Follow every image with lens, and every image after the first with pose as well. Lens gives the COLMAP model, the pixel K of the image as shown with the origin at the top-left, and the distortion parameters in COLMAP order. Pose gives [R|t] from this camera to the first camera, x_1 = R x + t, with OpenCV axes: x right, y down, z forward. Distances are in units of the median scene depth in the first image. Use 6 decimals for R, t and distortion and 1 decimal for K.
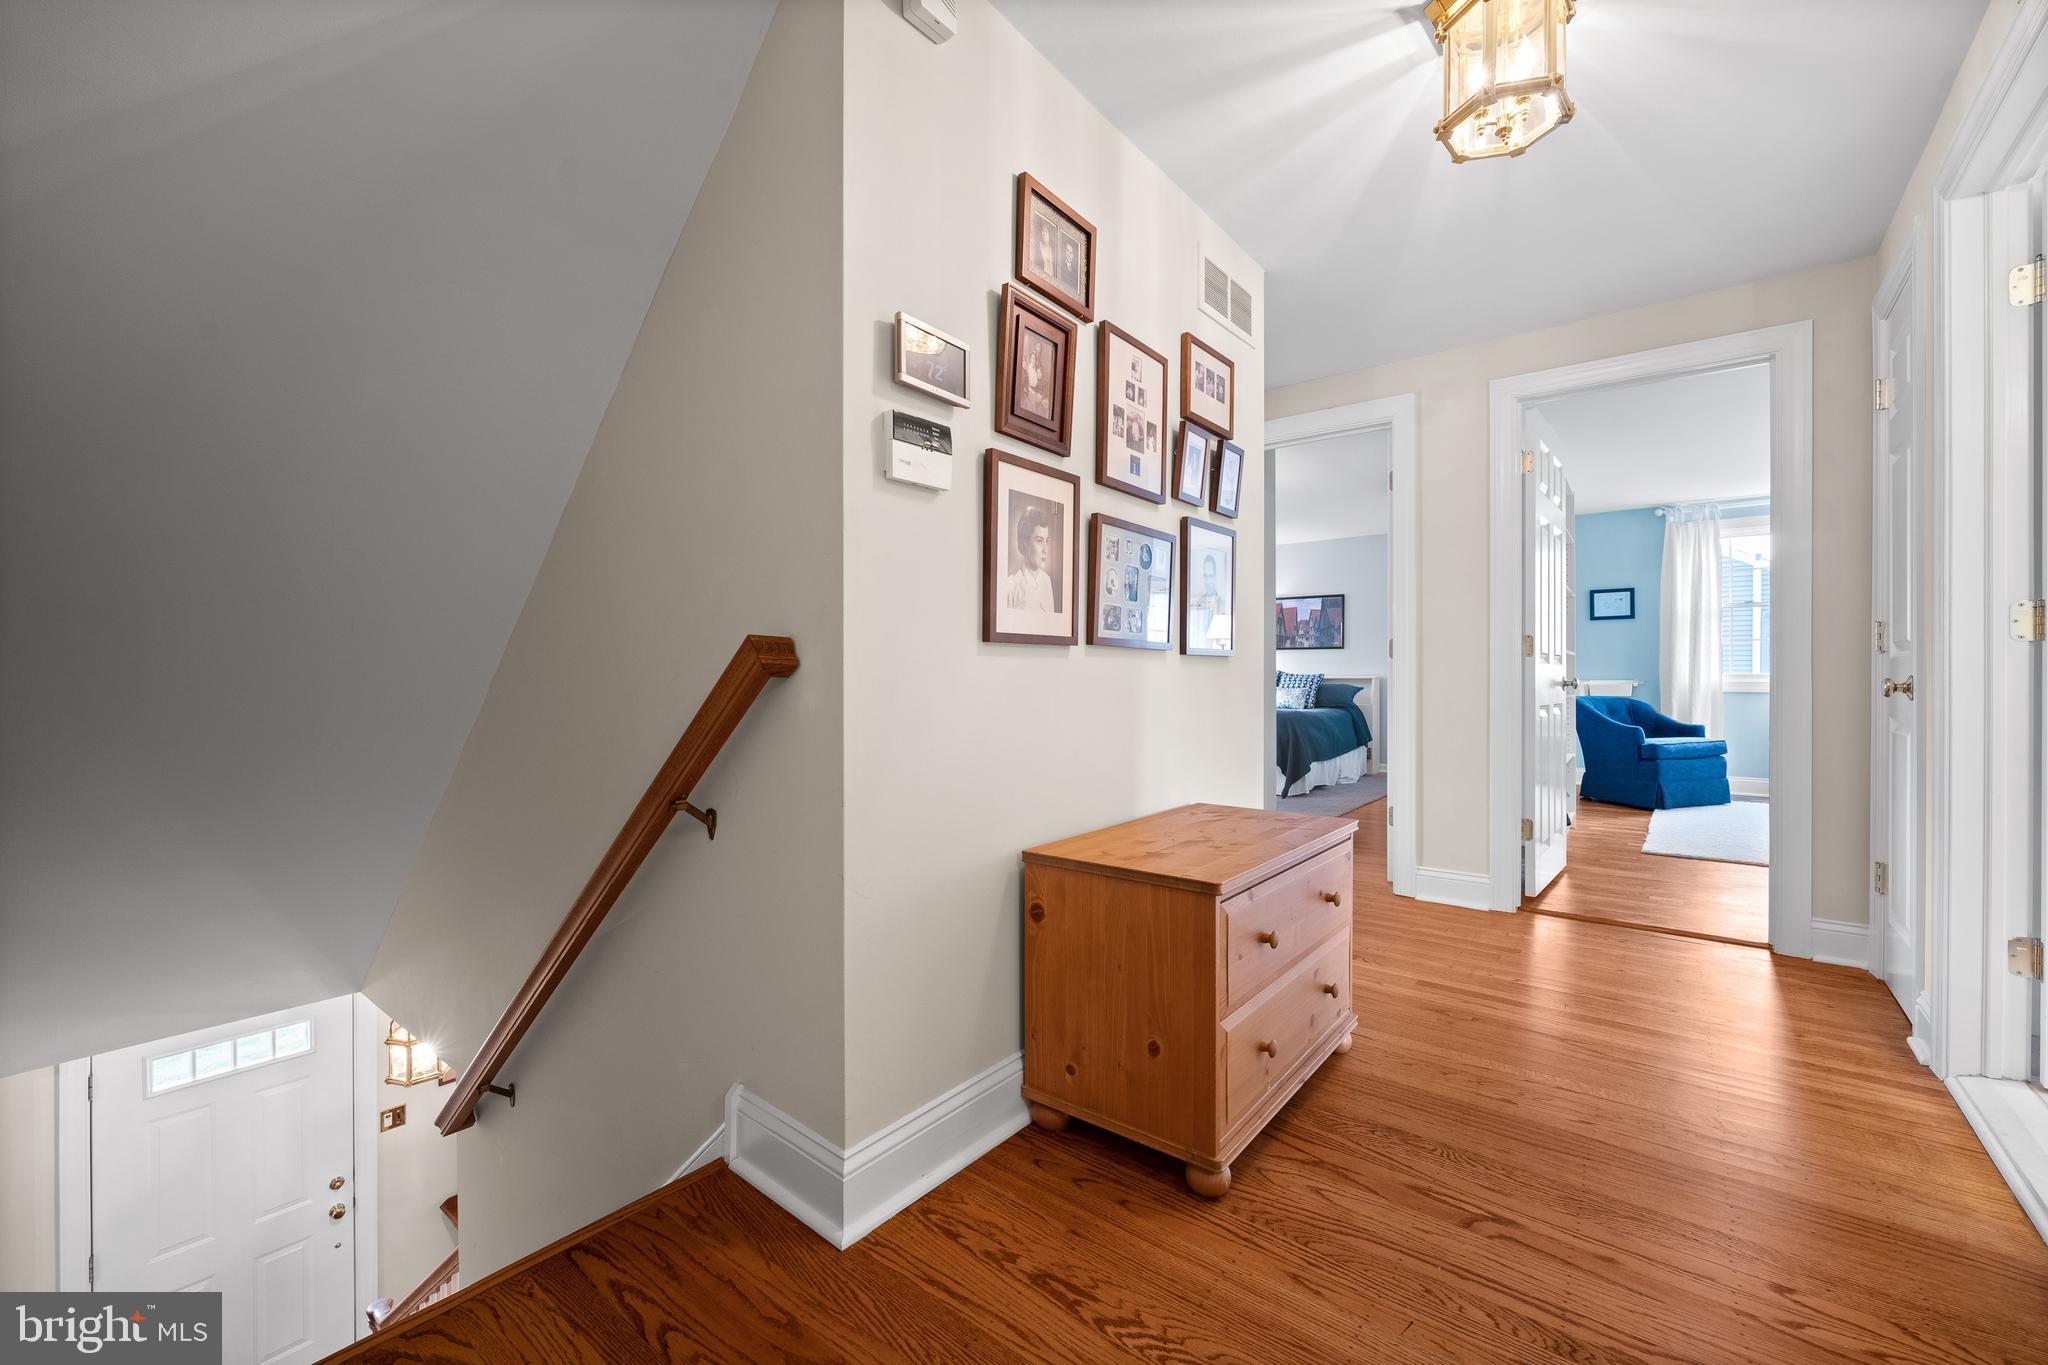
lens RADIAL K [[825.8, 0, 1032.5], [0, 825.8, 675.7], [0, 0, 1]] dist [-0.006810, 0.000321]
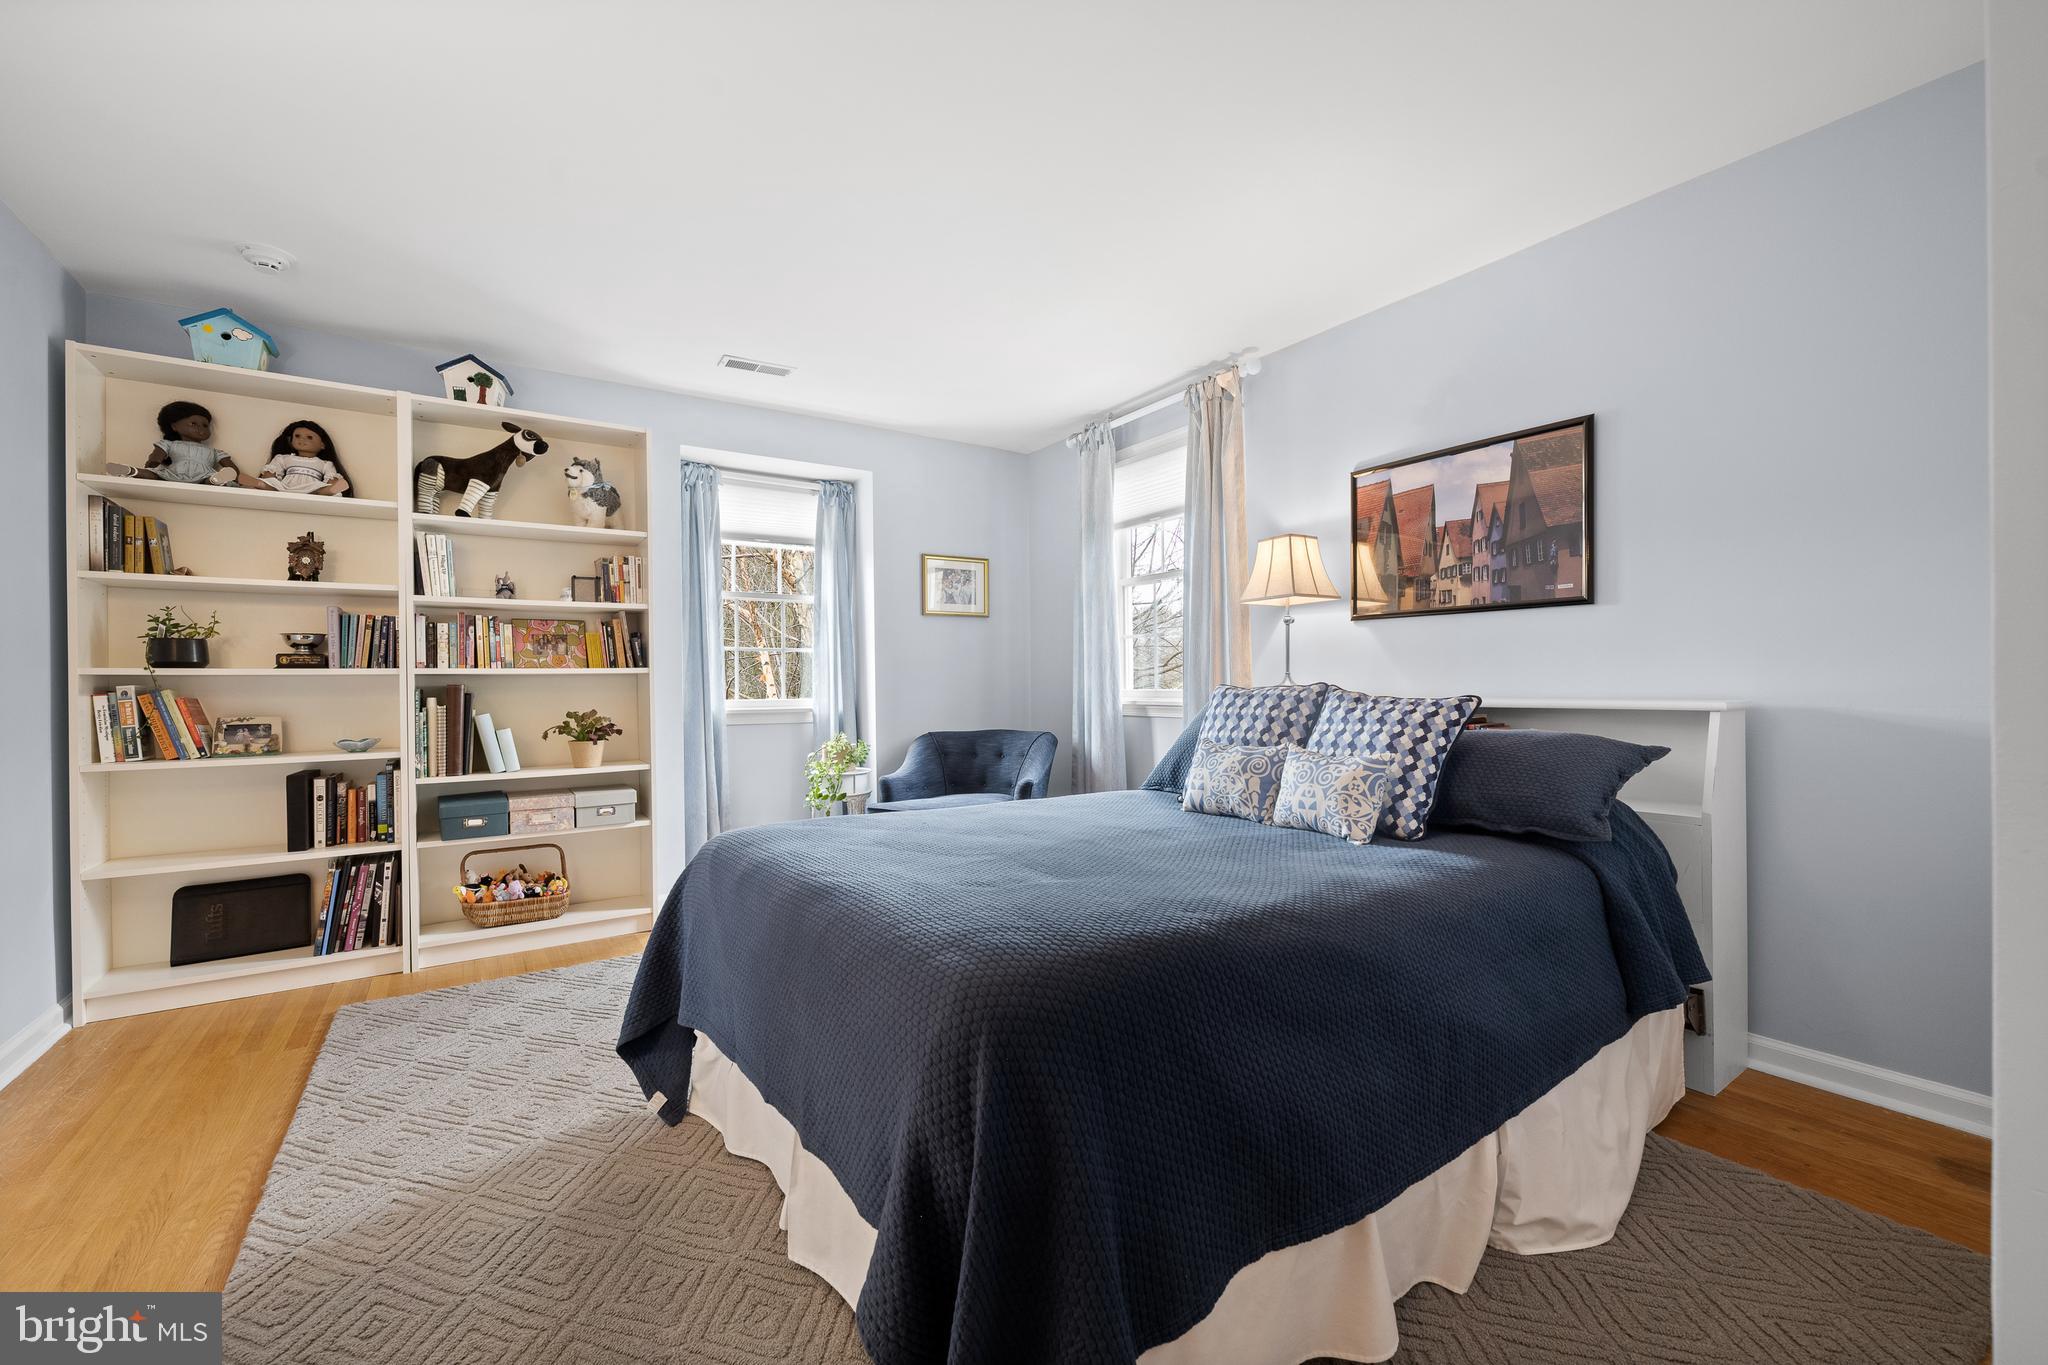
lens RADIAL K [[825.8, 0, 1032.5], [0, 825.8, 675.7], [0, 0, 1]] dist [-0.006810, 0.000321]
pose [[0.952318, -0.003953, -0.305083, 0.273749], [0.003003, 0.999989, -0.003582, -0.006932], [0.305094, 0.002495, 0.952319, 0.654971]]
